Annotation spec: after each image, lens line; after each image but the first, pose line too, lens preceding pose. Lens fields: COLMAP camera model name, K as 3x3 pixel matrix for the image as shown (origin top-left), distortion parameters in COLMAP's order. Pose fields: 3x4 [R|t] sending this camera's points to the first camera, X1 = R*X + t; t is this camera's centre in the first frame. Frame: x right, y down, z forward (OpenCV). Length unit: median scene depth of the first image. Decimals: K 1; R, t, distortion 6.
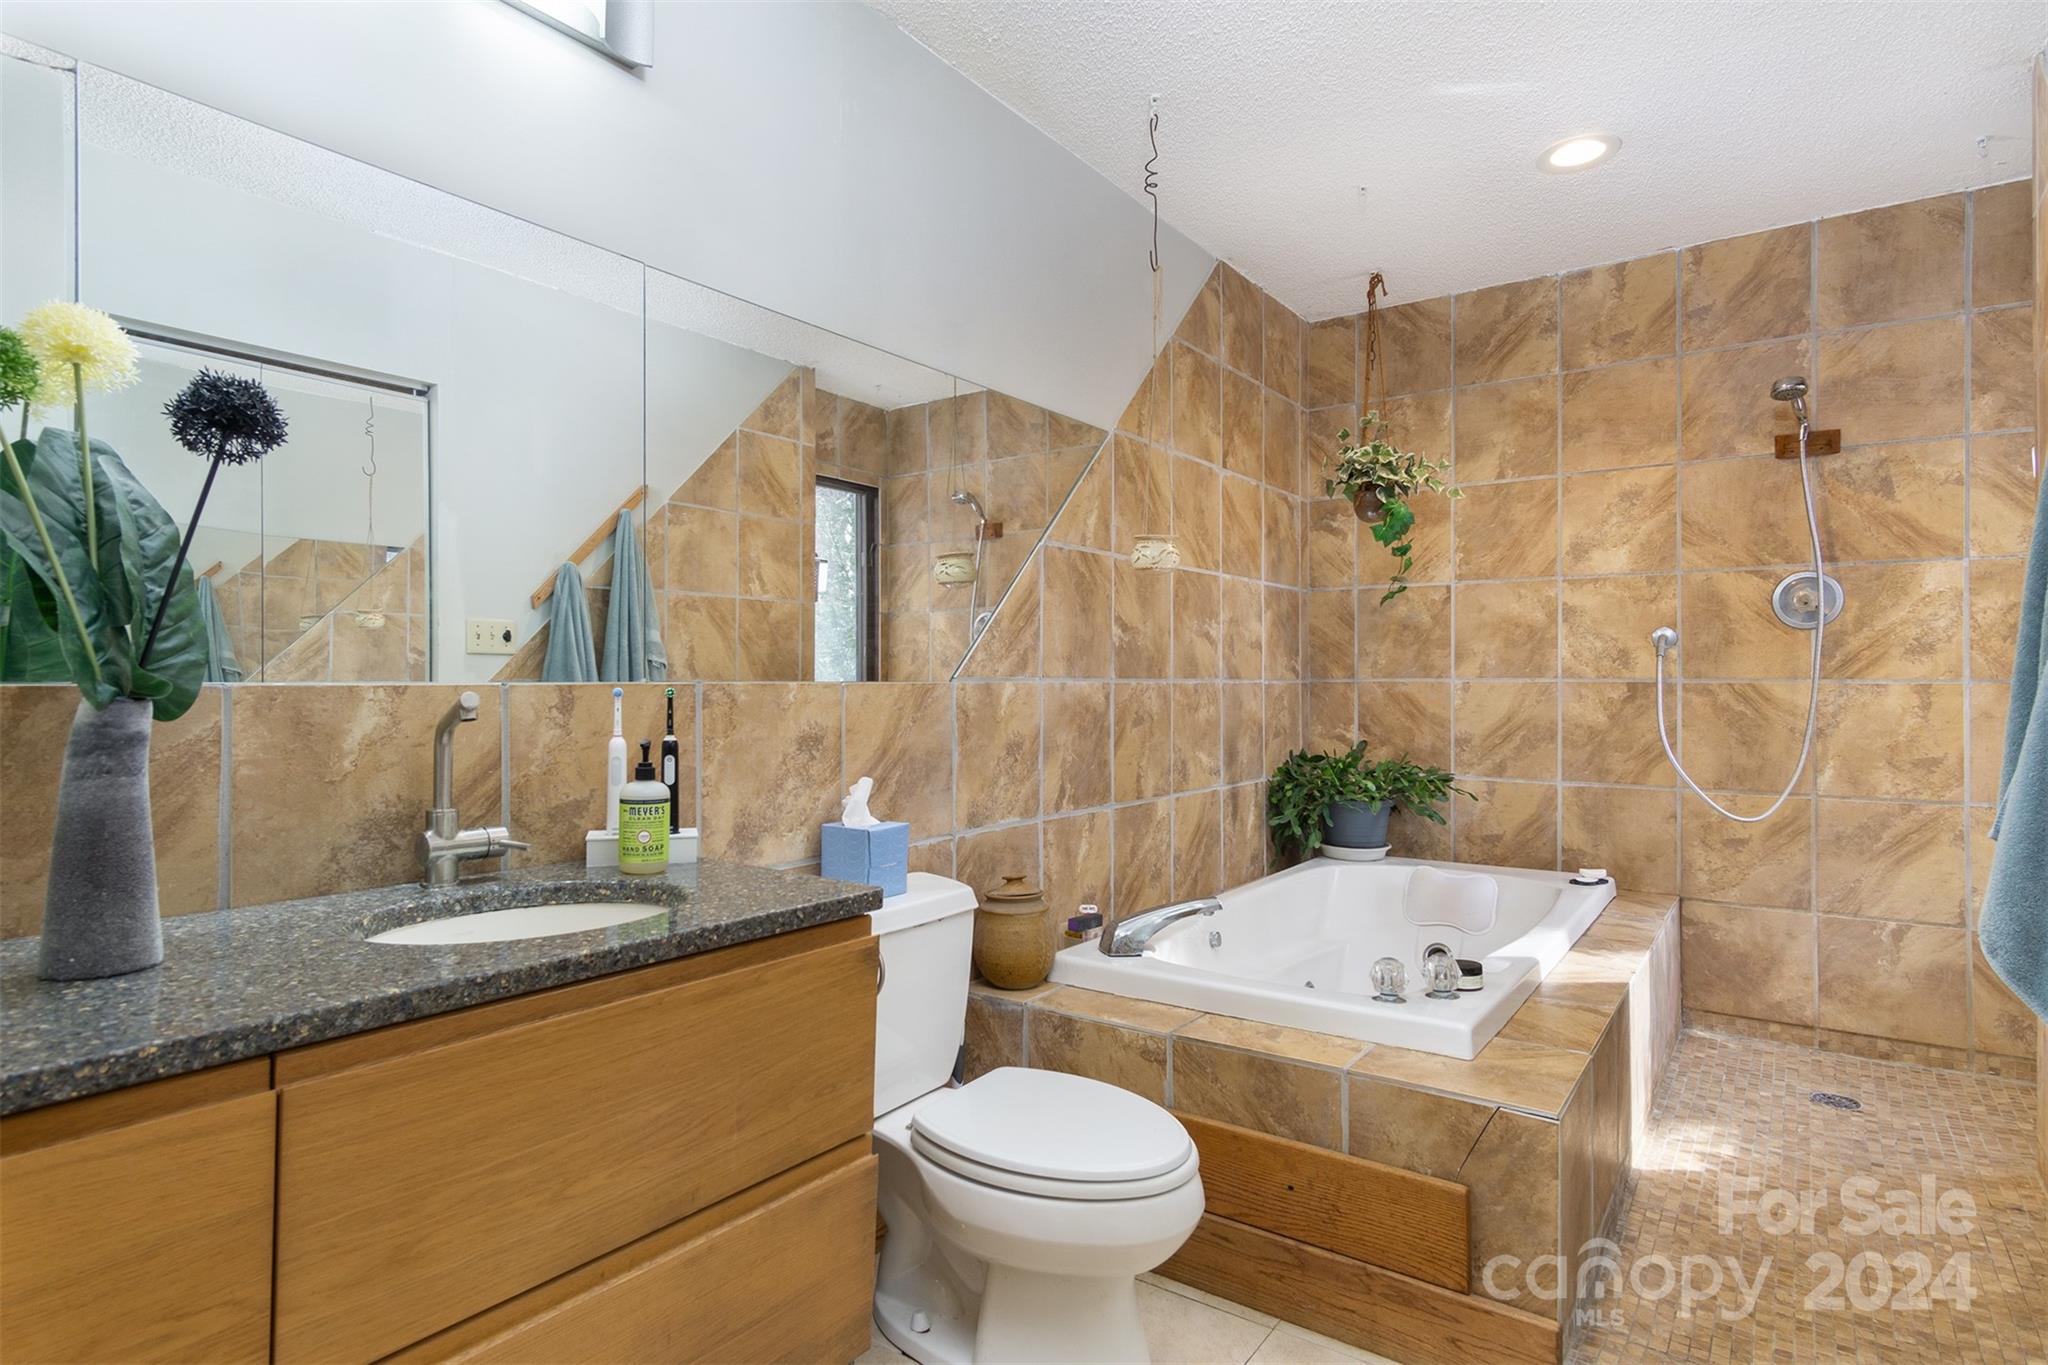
lens RADIAL K [[1079.9, 0, 1024.7], [0, 1079.9, 677.8], [0, 0, 1]] dist [0.003609, 0.003431]
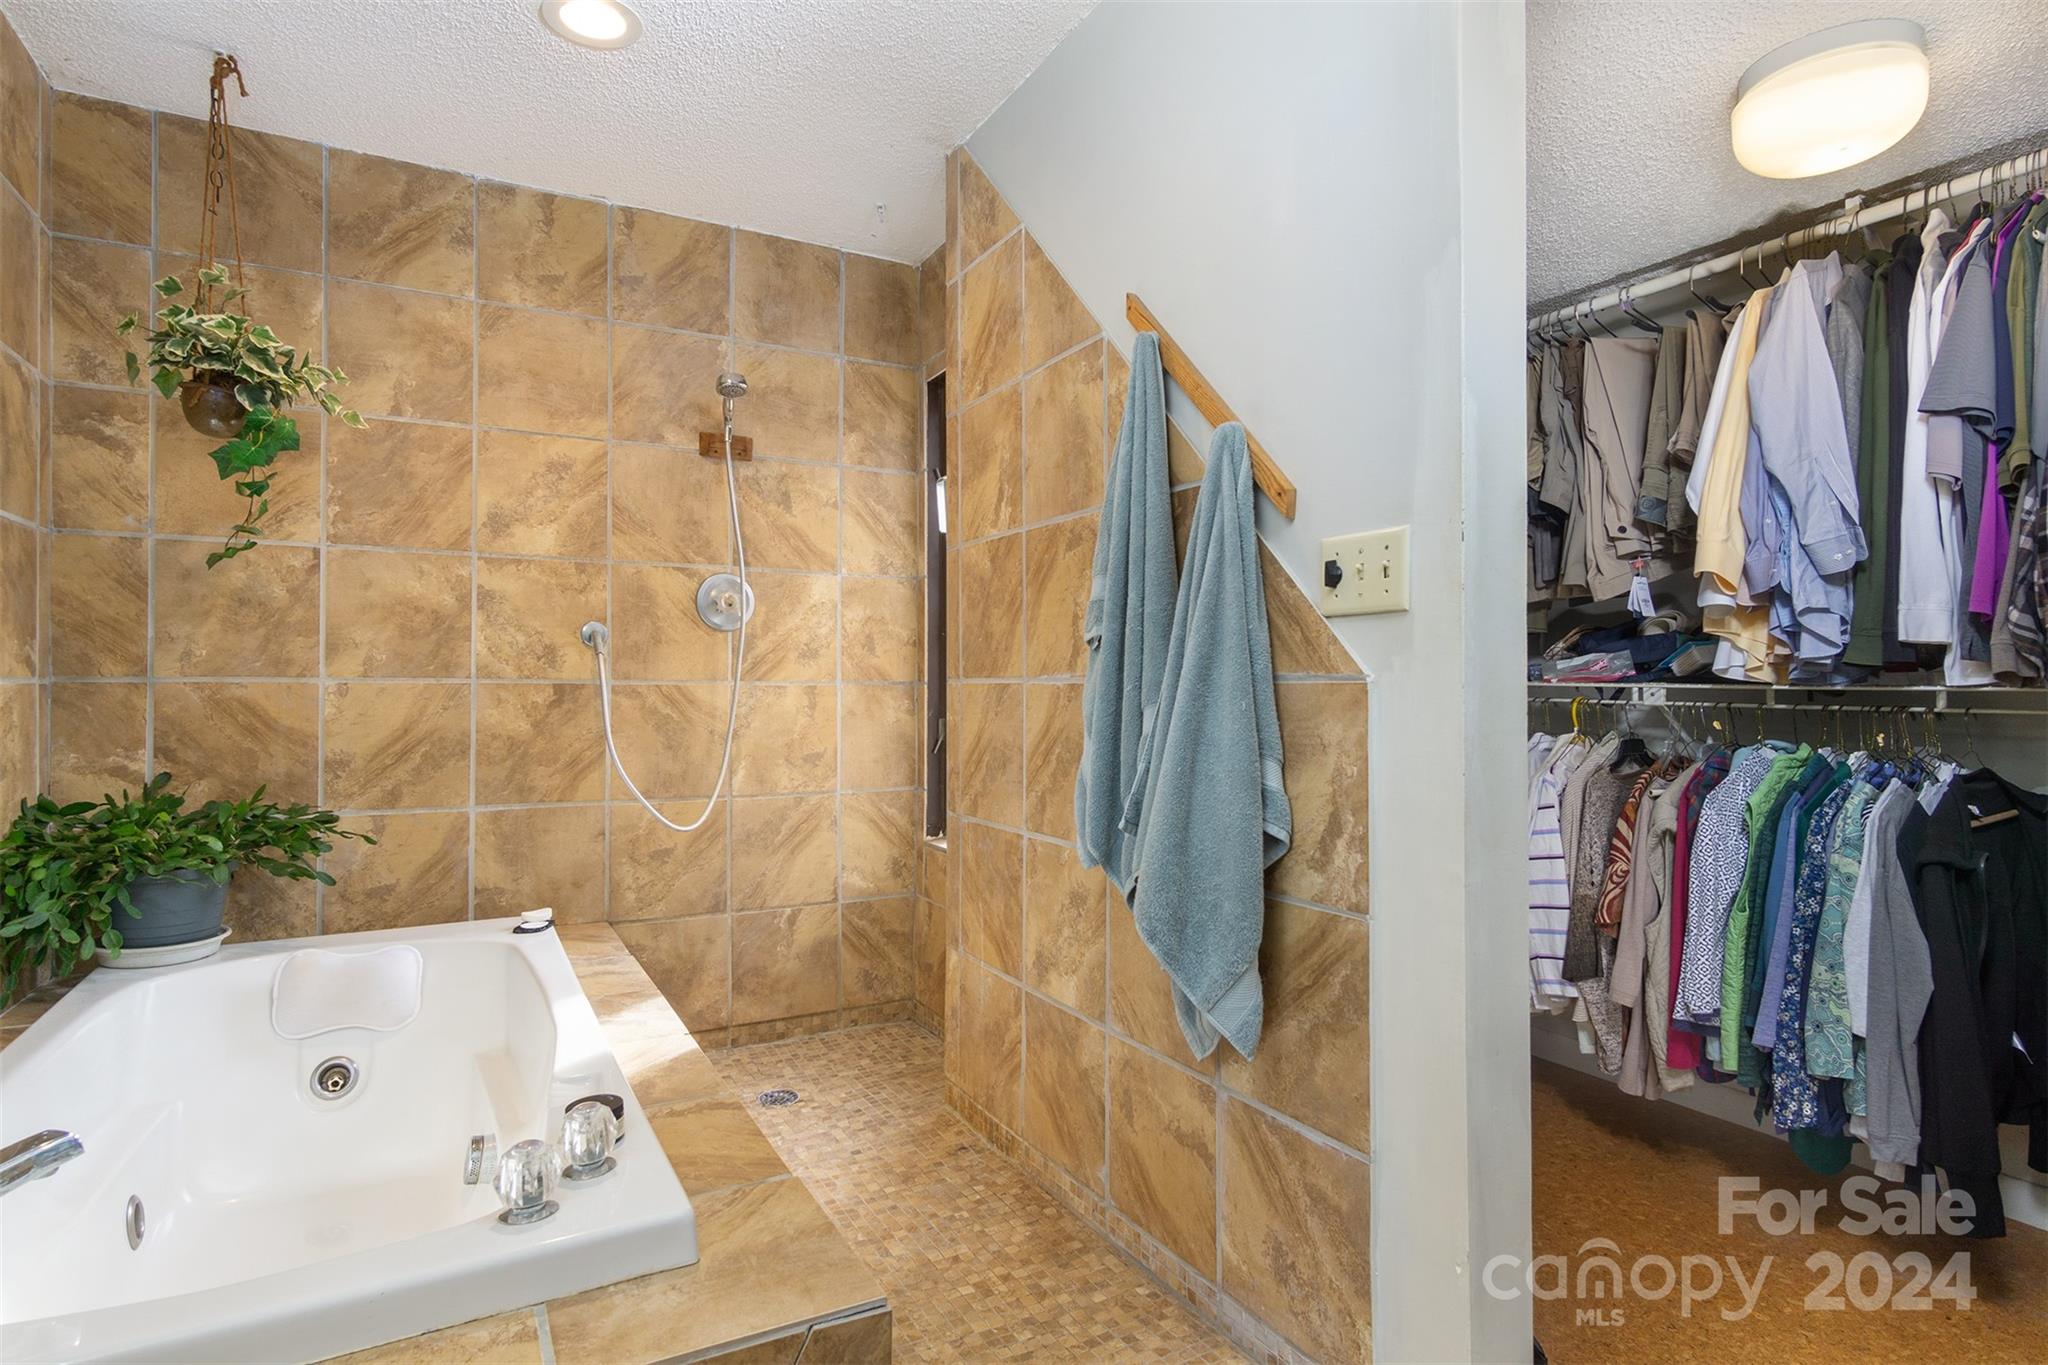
lens RADIAL K [[1079.9, 0, 1024.7], [0, 1079.9, 677.8], [0, 0, 1]] dist [0.003609, 0.003431]
pose [[0.442726, 0.007046, 0.896629, -0.046718], [-0.005310, 0.999972, -0.005237, 0.001933], [-0.896641, -0.002443, 0.442751, 0.282330]]
